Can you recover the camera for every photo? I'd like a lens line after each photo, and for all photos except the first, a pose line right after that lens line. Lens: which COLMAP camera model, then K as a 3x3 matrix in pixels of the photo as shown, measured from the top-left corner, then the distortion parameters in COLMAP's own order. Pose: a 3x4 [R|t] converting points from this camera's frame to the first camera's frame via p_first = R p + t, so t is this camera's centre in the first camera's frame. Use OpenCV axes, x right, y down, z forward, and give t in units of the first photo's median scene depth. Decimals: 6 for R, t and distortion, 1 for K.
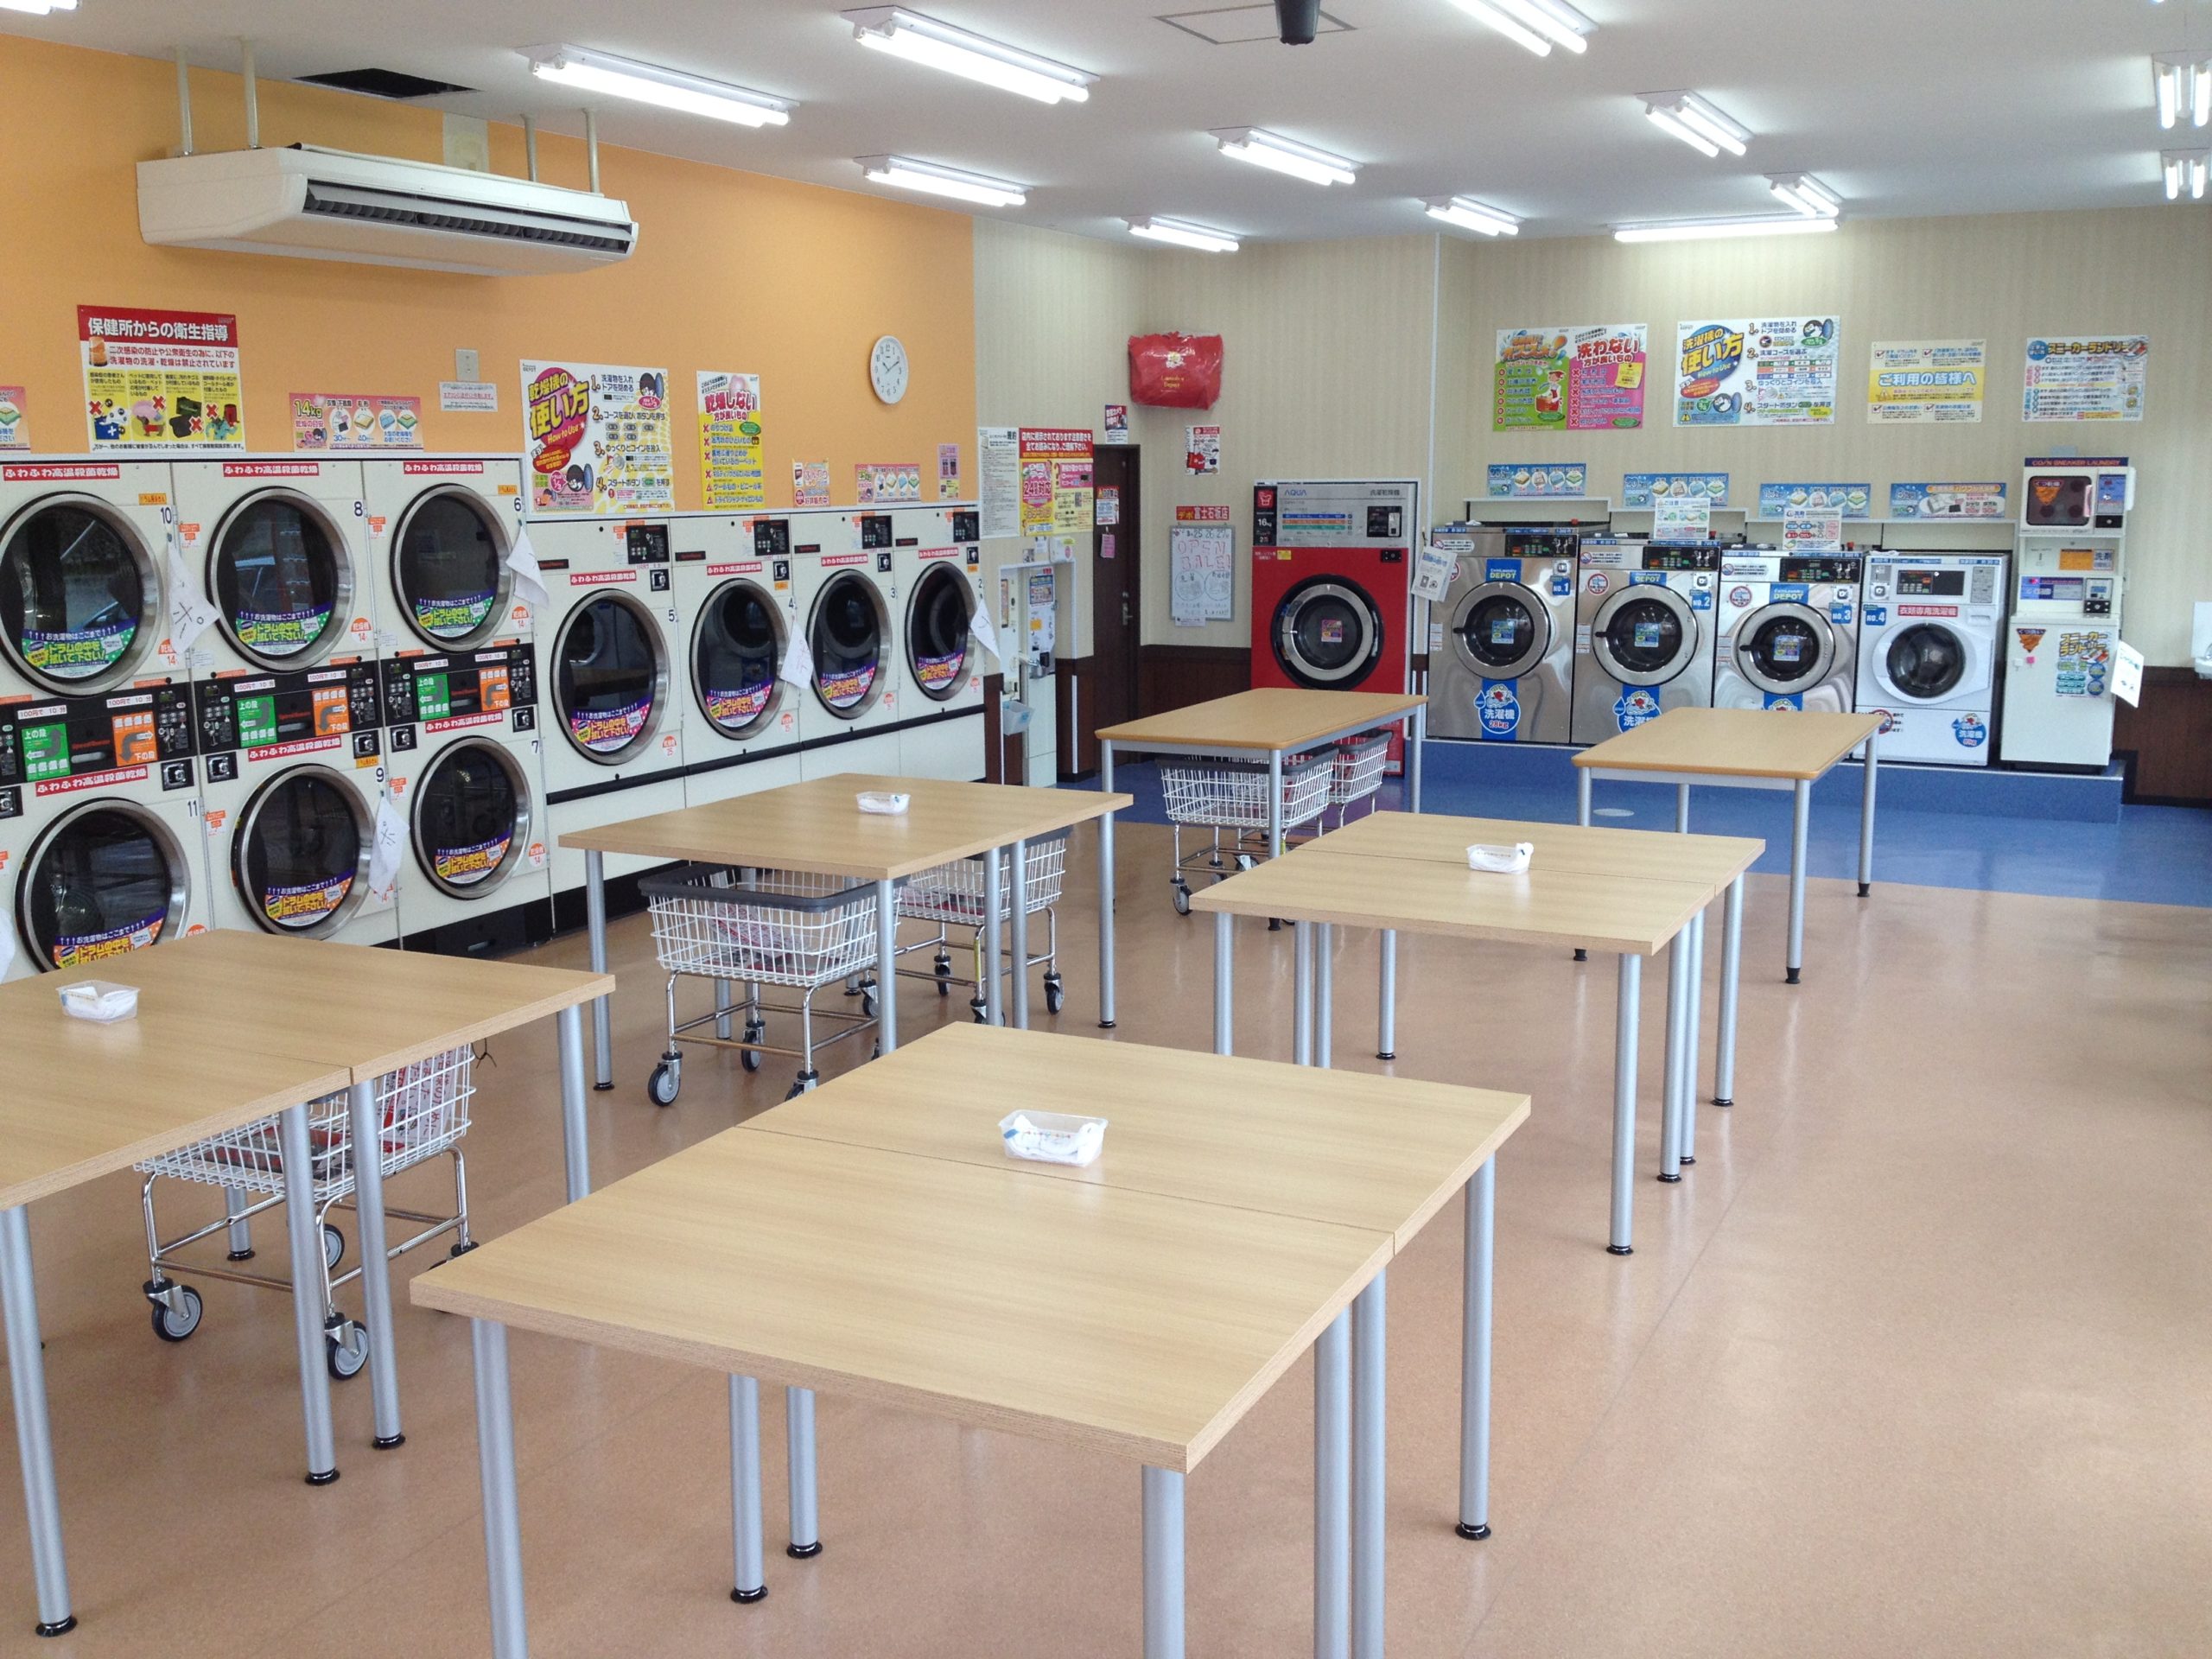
lens RADIAL K [[2211.4, 0, 1072.5], [0, 2211.4, 880.9], [0, 0, 1]] dist [0.122608, -0.406866]
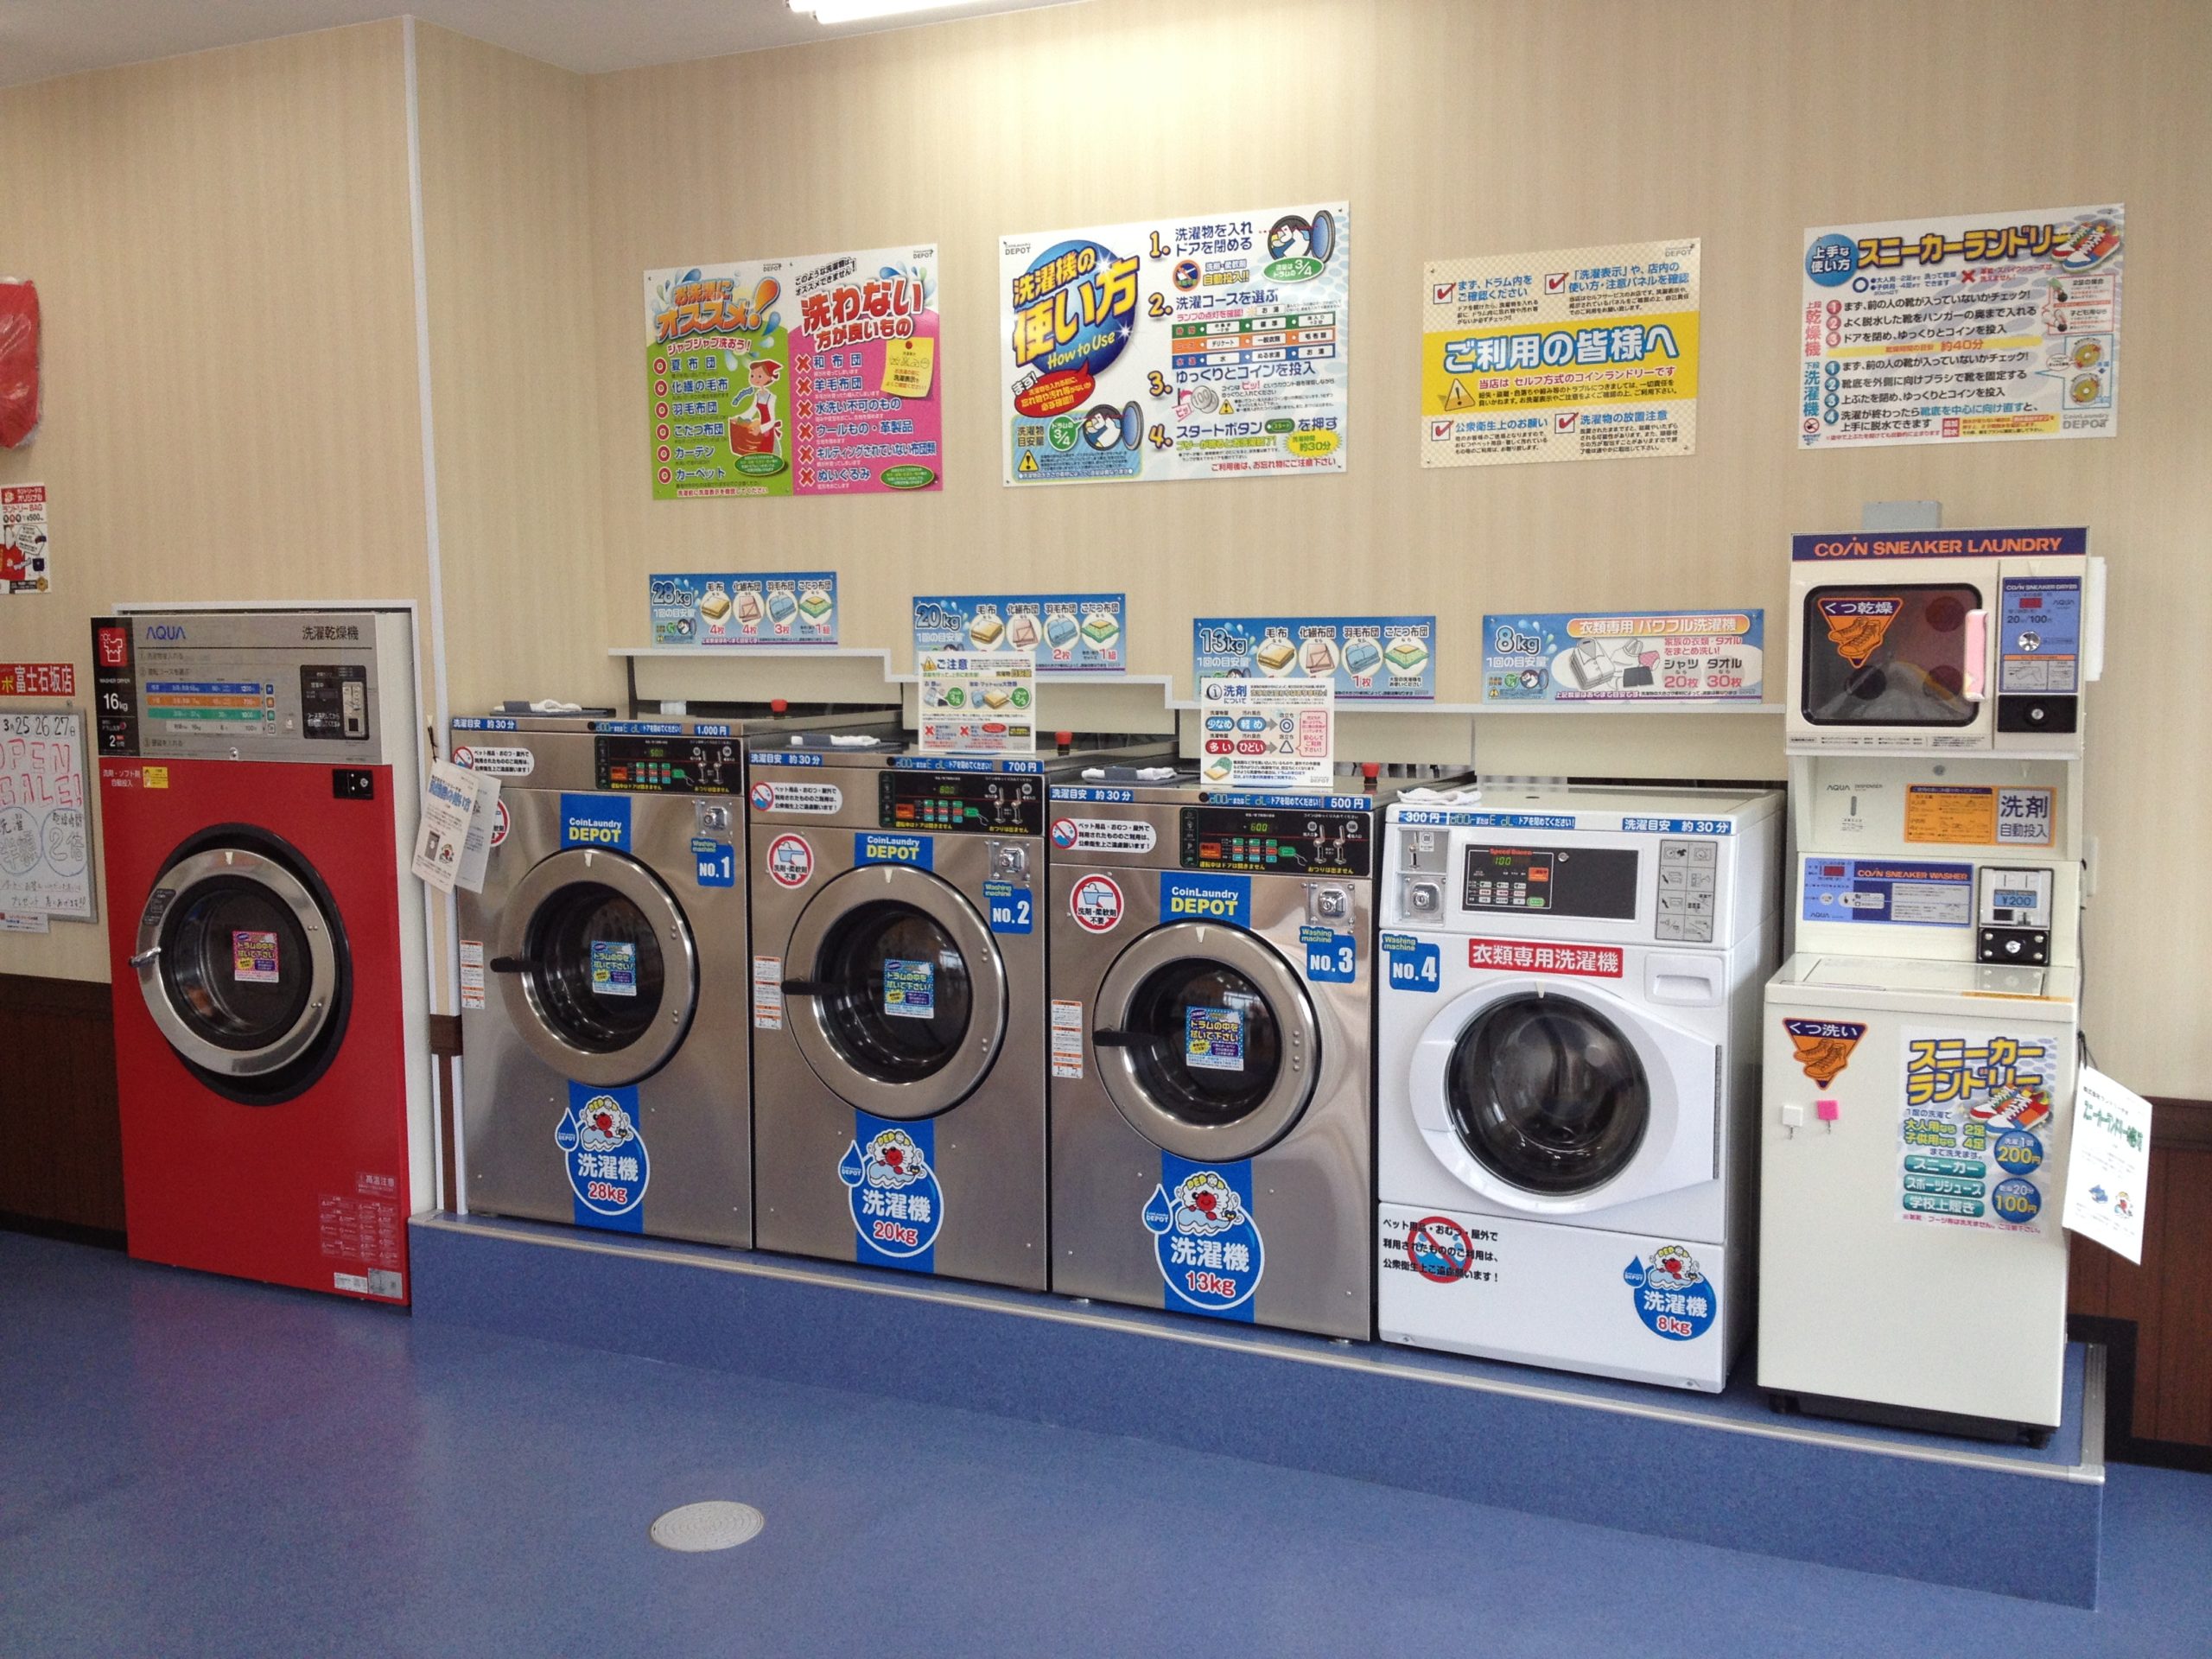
lens RADIAL K [[2399.4, 0, 1069.6], [0, 2399.4, 836.7], [0, 0, 1]] dist [0.269068, -0.953551]
pose [[0.998446, -0.004704, 0.055536, 0.293156], [0.009880, 0.995590, -0.093293, -0.107896], [-0.054852, 0.093697, 0.994089, 0.629260]]
